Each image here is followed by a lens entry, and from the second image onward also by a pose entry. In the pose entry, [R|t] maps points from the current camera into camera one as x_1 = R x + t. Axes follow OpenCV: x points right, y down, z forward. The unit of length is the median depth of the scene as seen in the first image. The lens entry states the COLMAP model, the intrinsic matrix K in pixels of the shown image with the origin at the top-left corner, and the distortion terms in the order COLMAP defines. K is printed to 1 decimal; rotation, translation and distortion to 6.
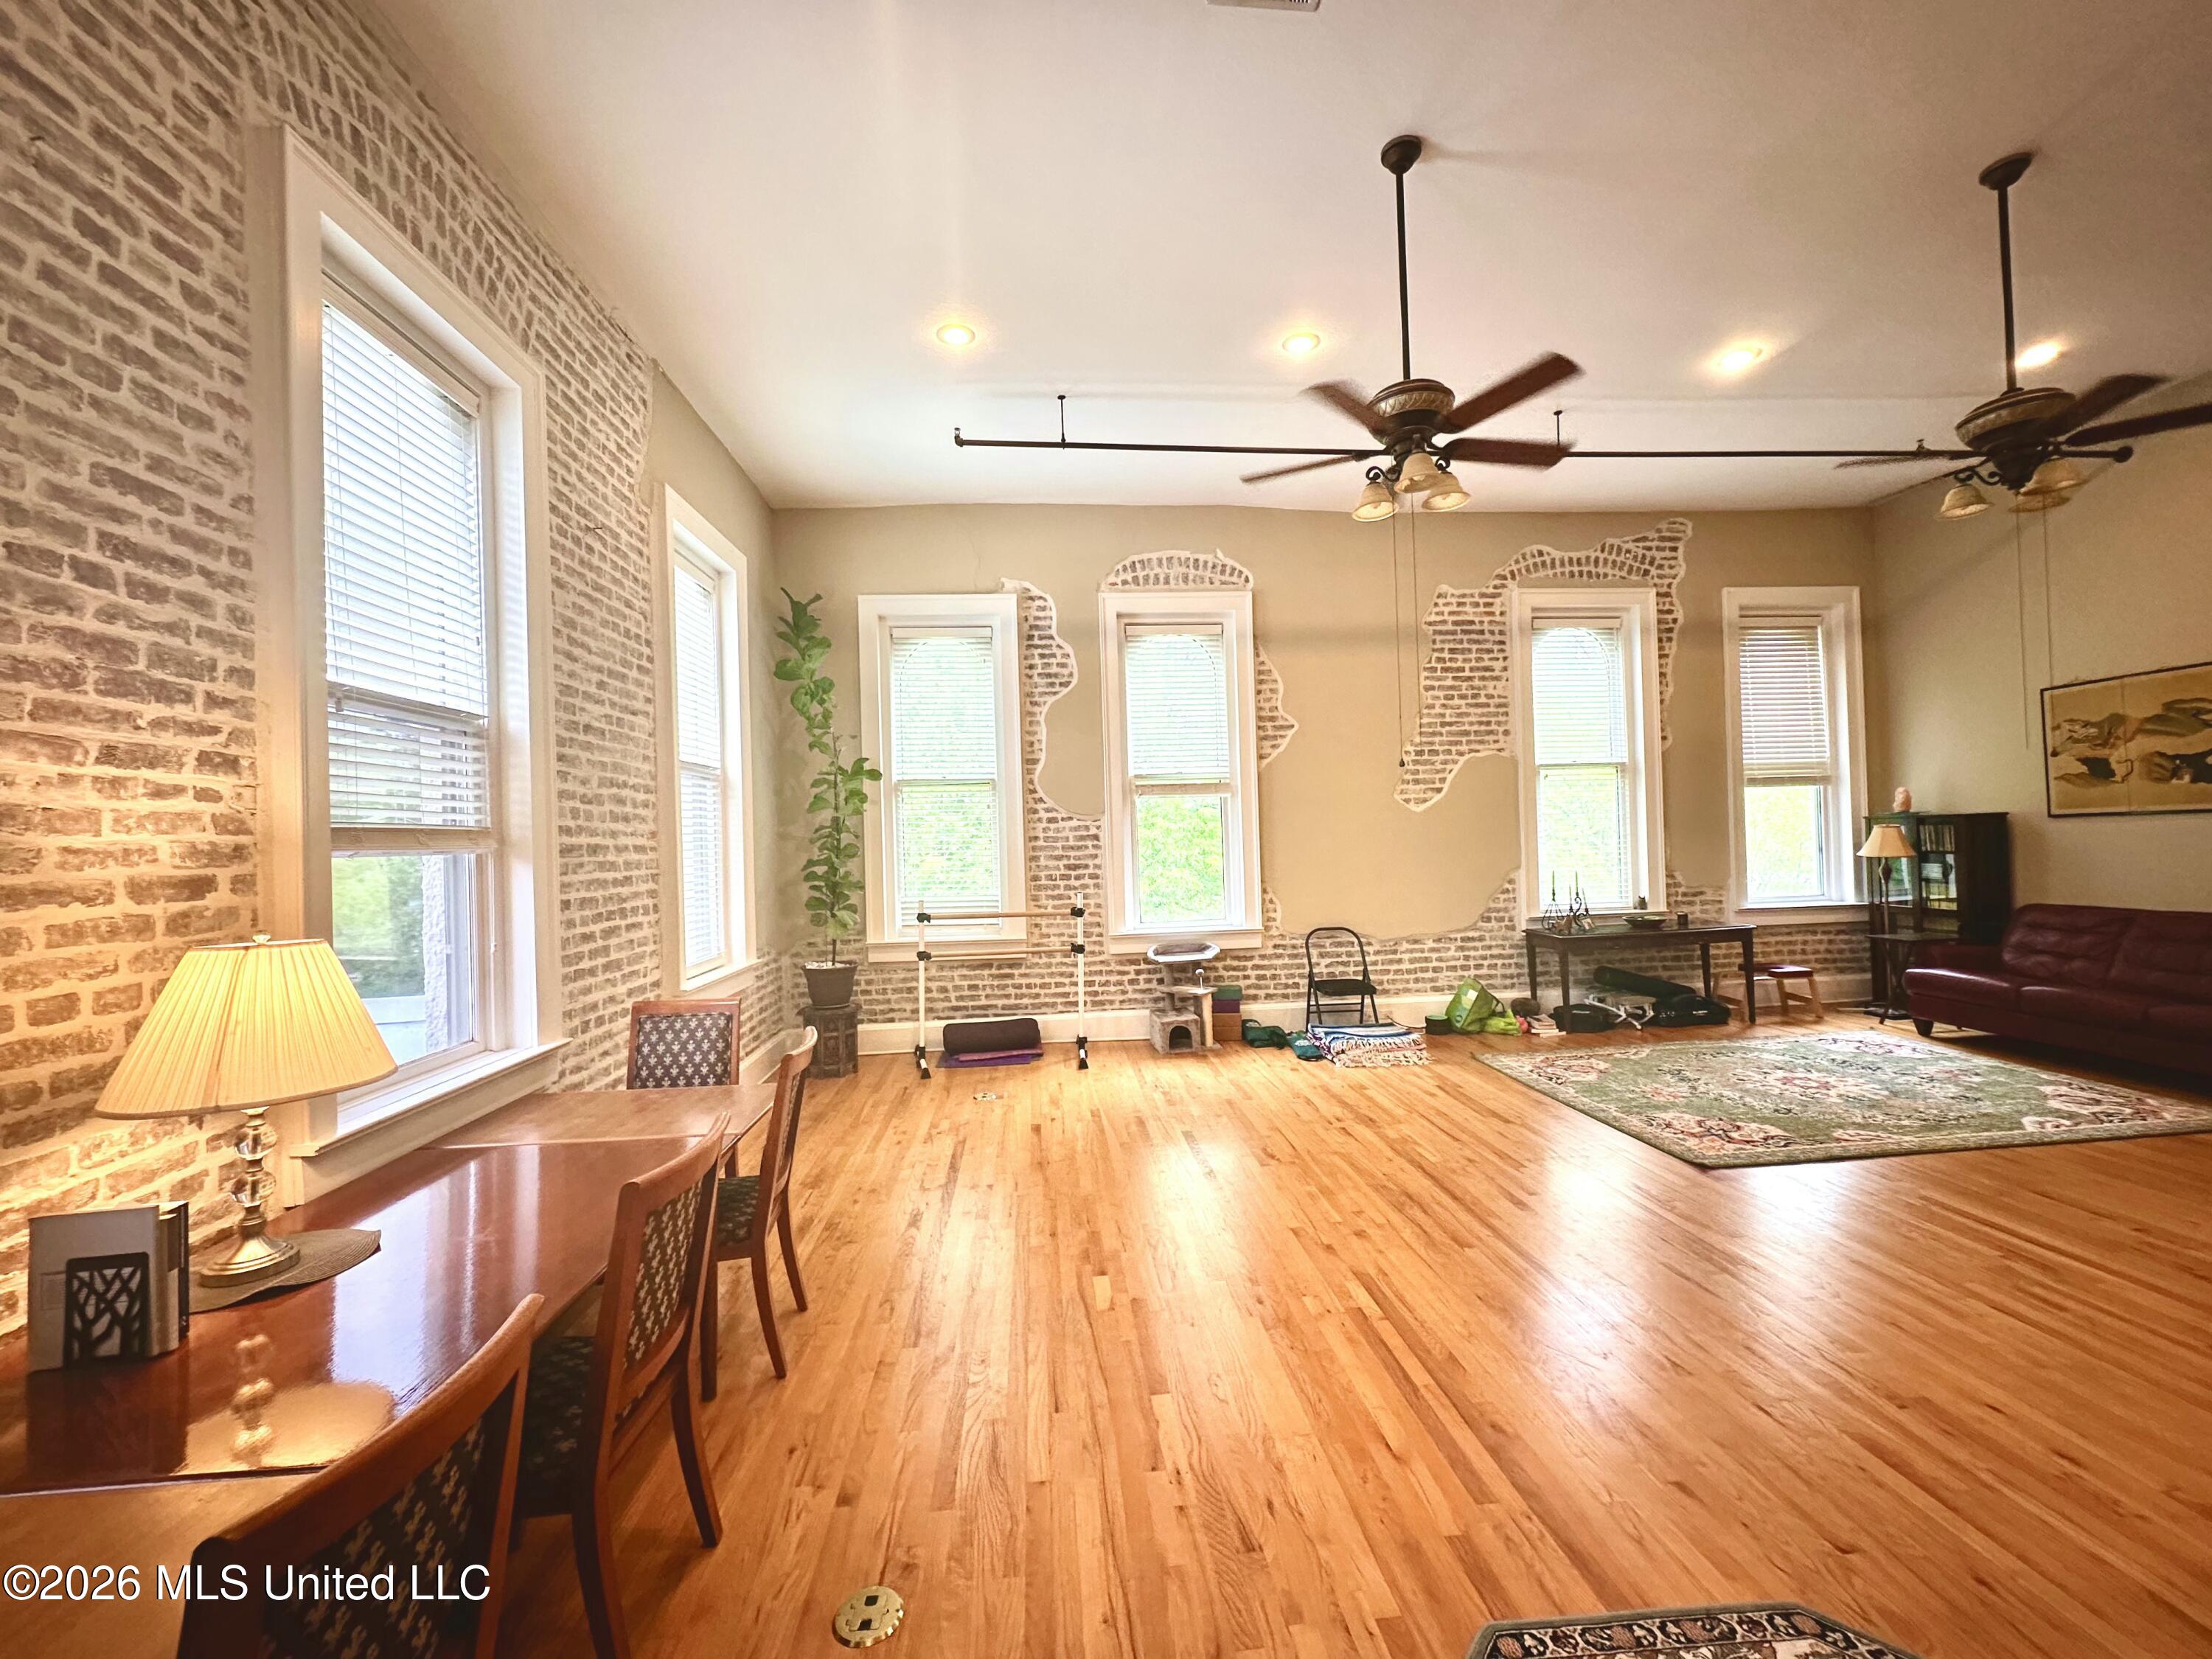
lens RADIAL K [[878.7, 0, 1106.7], [0, 878.7, 832.1], [0, 0, 1]] dist [-0.003174, 0.001122]
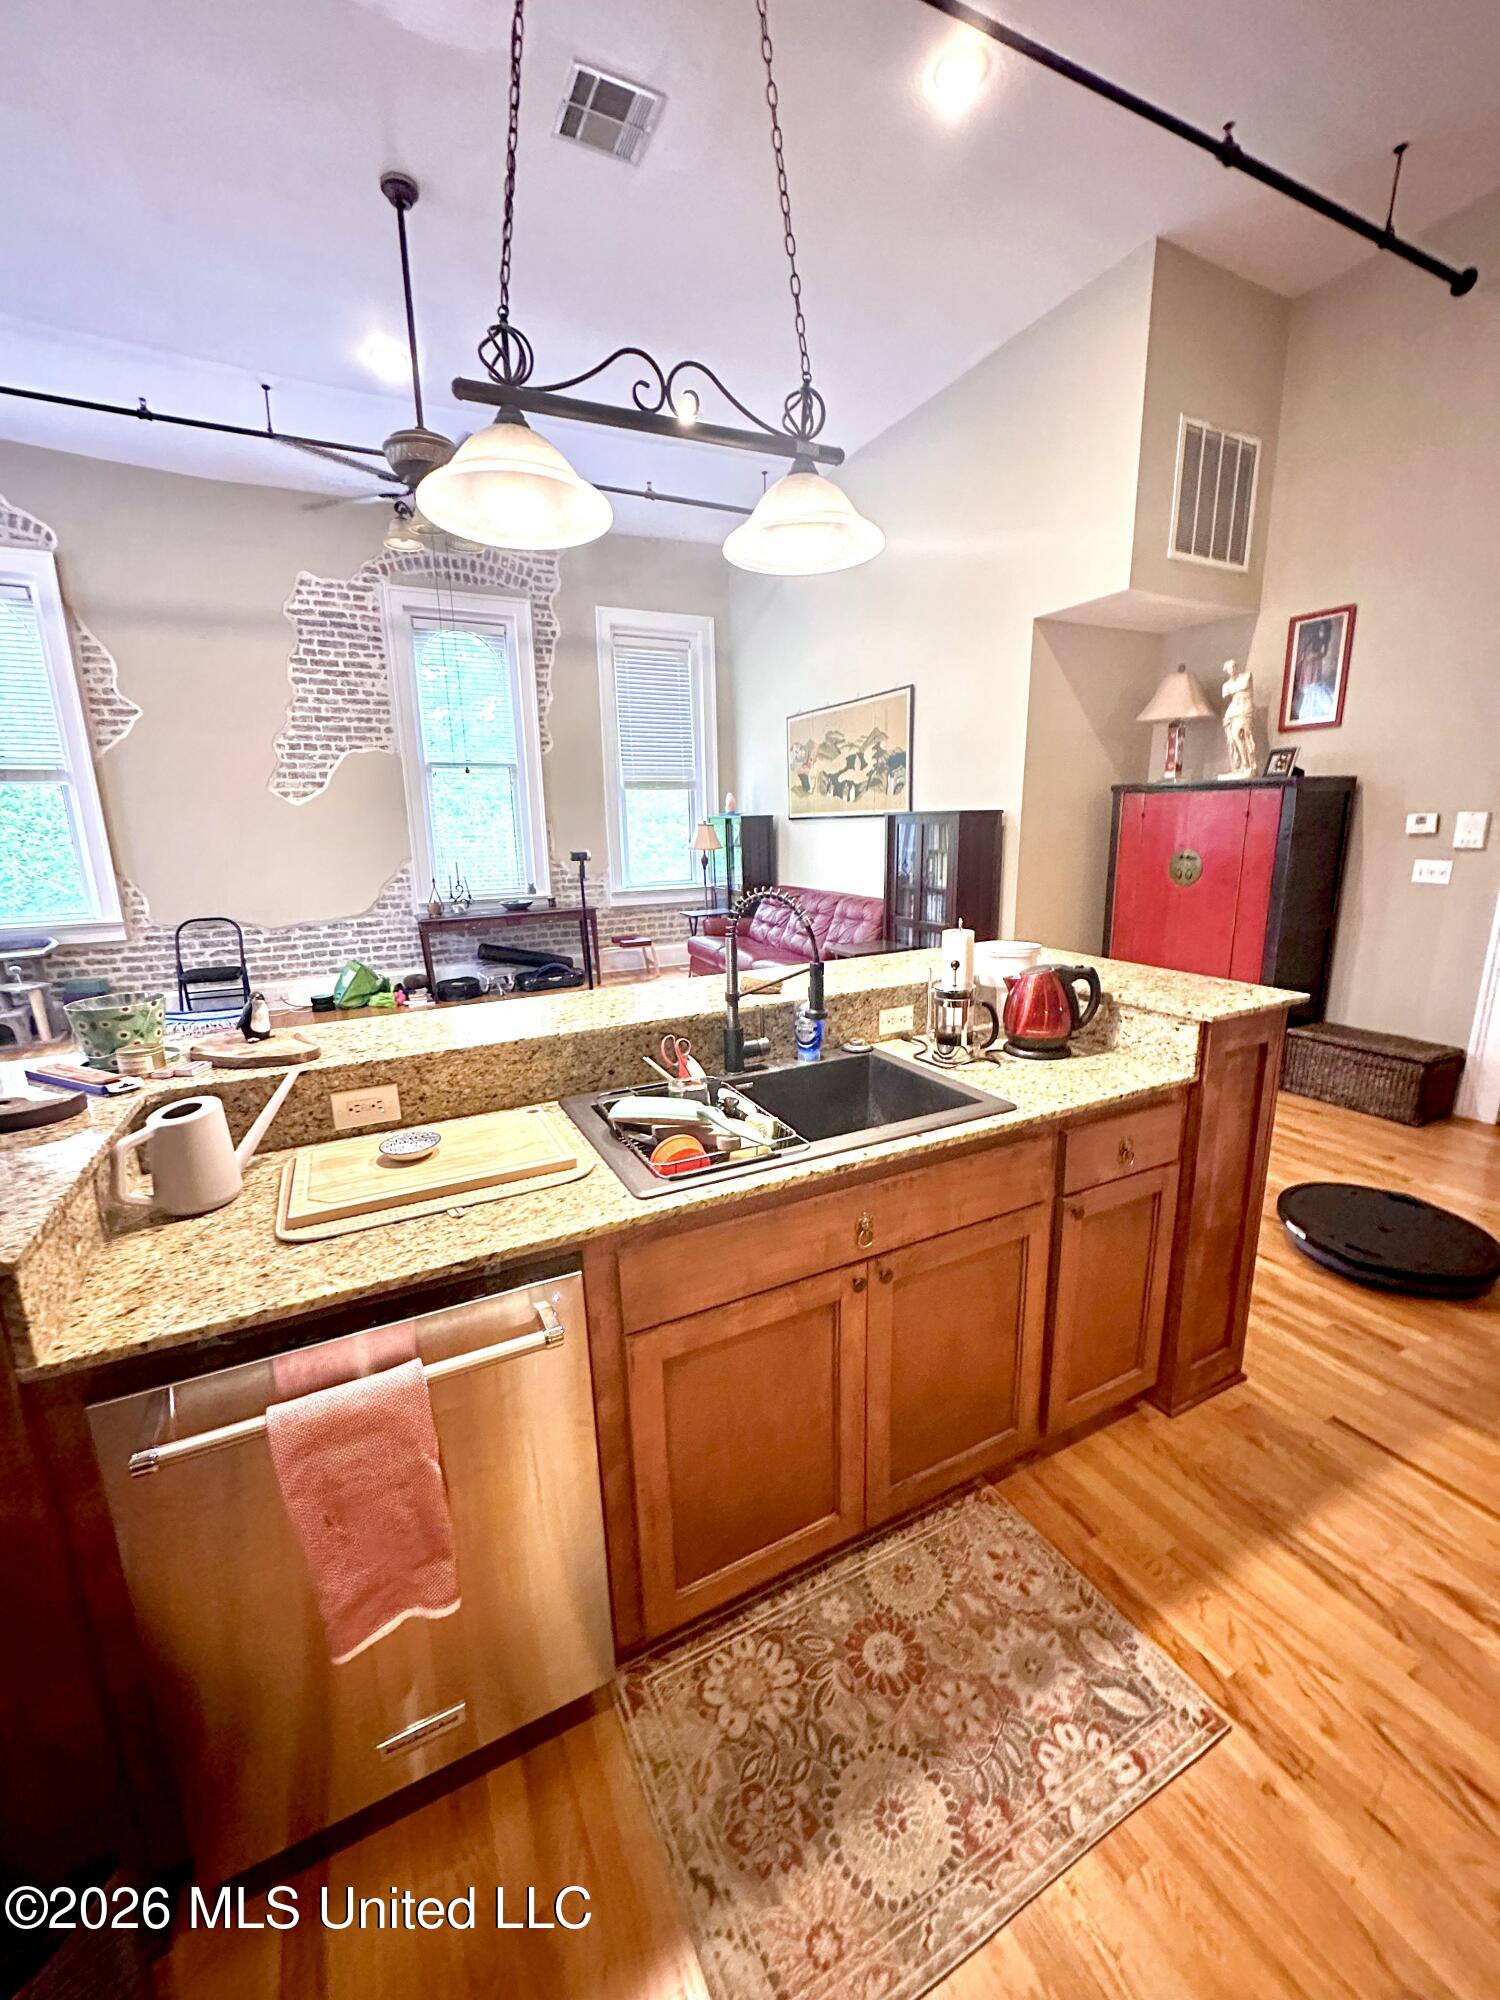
lens RADIAL K [[794.5, 0, 748.6], [0, 794.5, 1000.5], [0, 0, 1]] dist [-0.003174, 0.001122]
pose [[0.926994, -0.070052, 0.368477, 0.525415], [-0.014590, 0.974926, 0.222050, -0.015197], [-0.374793, -0.211215, 0.902729, -0.113343]]
